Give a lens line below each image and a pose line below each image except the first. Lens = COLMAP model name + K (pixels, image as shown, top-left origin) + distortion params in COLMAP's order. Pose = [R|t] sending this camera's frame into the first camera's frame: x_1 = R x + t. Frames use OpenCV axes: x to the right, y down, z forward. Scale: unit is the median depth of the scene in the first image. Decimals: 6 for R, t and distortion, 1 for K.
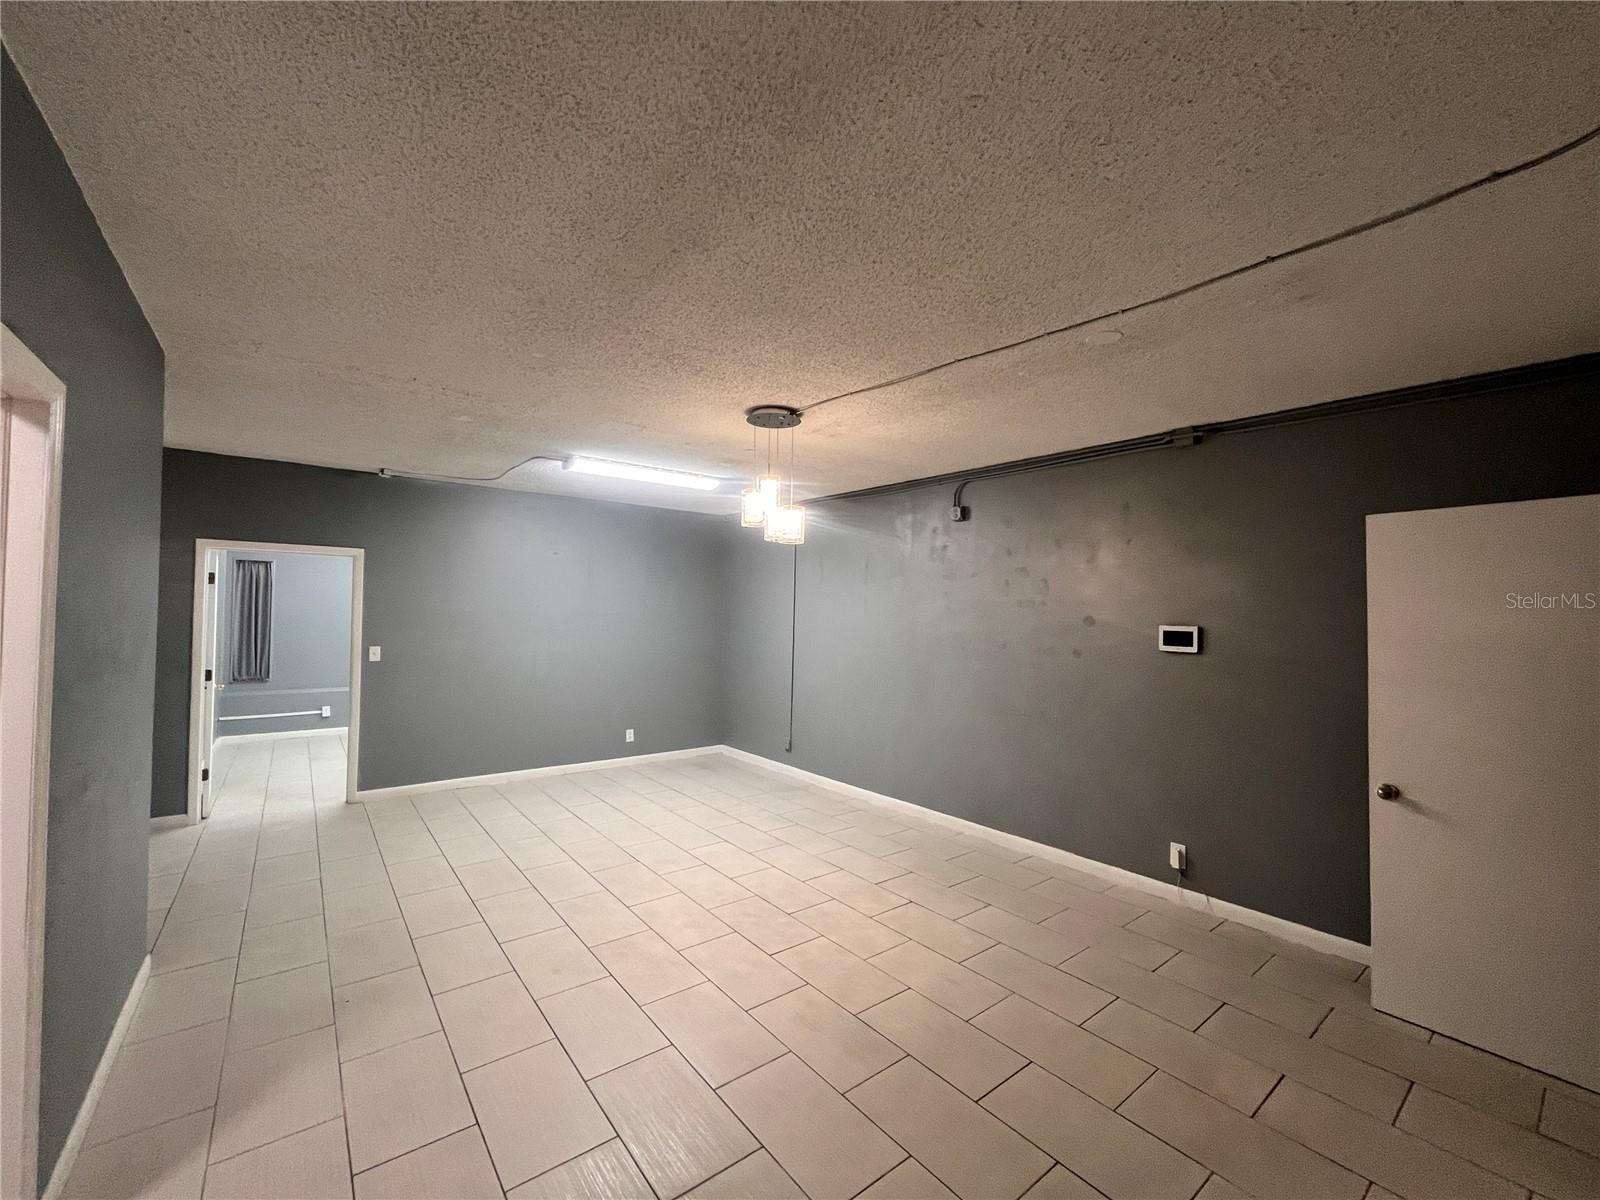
lens RADIAL K [[644.3, 0, 798.5], [0, 644.3, 597.7], [0, 0, 1]] dist [-0.000396, -0.000010]
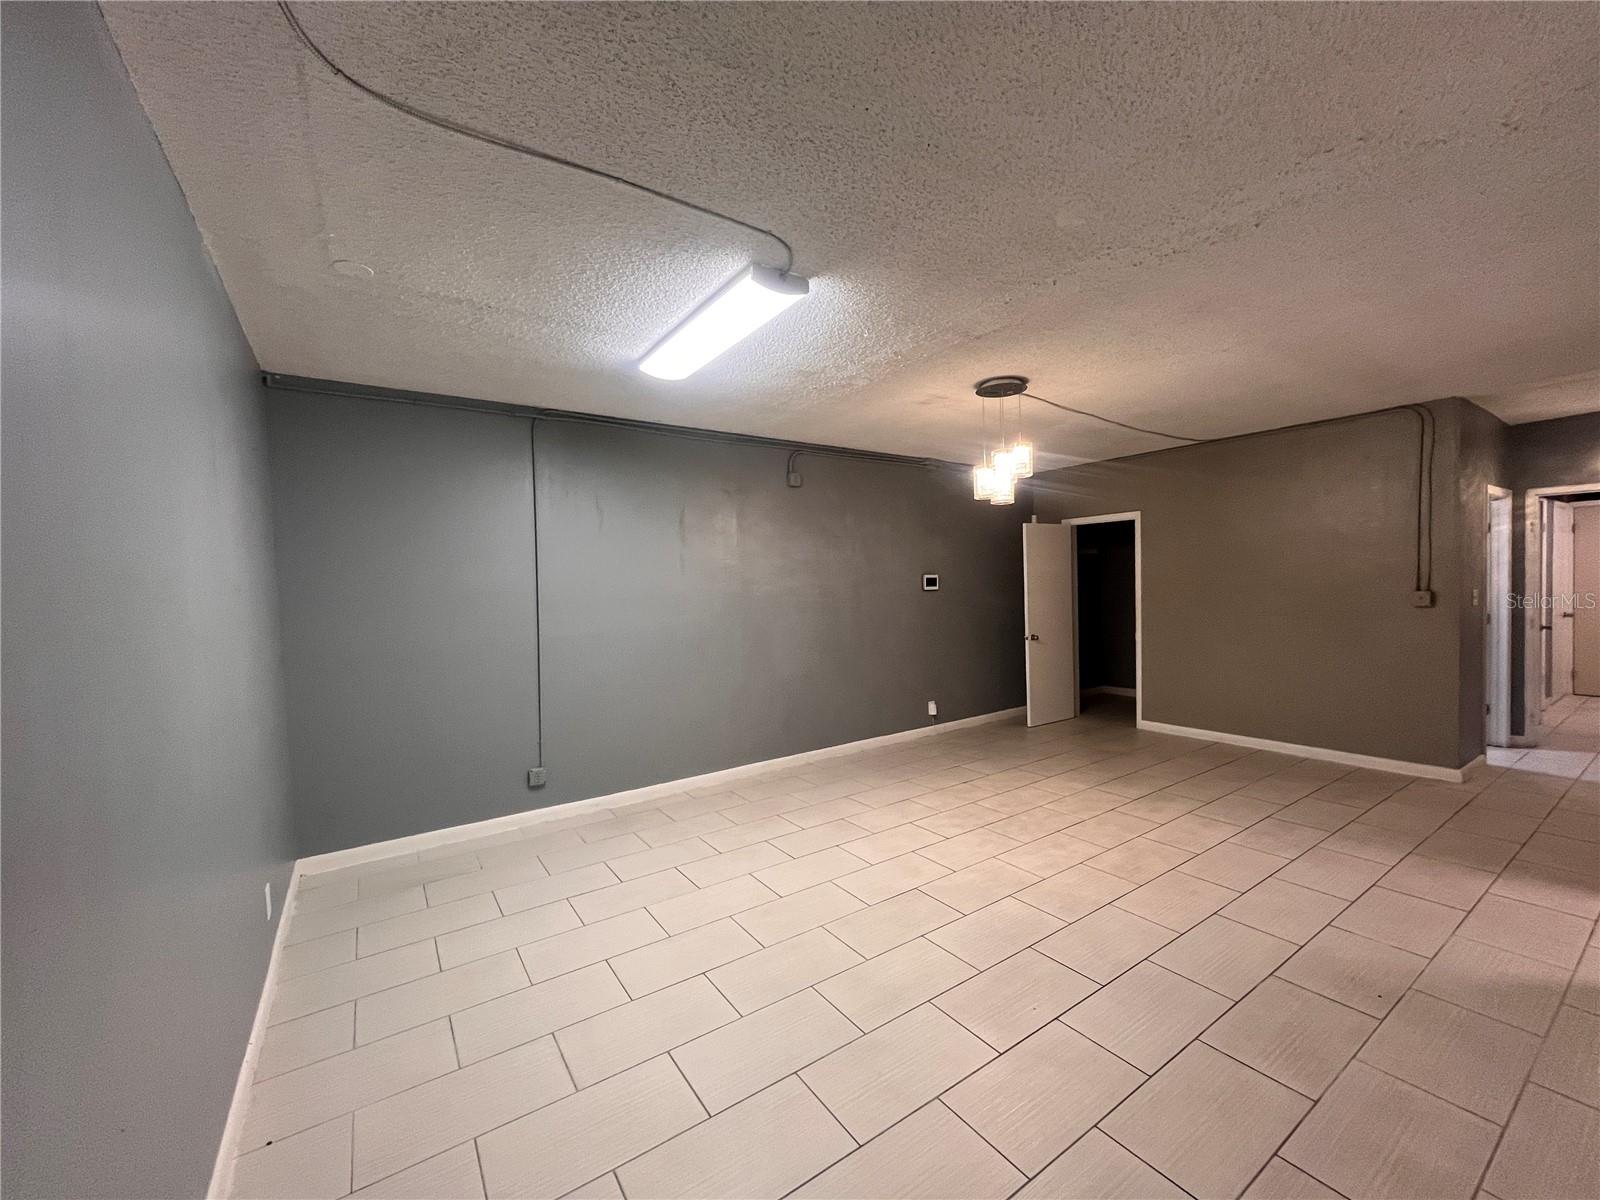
lens RADIAL K [[644.3, 0, 800.7], [0, 644.3, 602.0], [0, 0, 1]] dist [-0.000396, -0.000010]
pose [[0.072673, -0.046329, 0.996279, -1.110383], [0.003092, 0.998926, 0.046227, 0.035179], [-0.997351, -0.000279, 0.072738, 1.191725]]
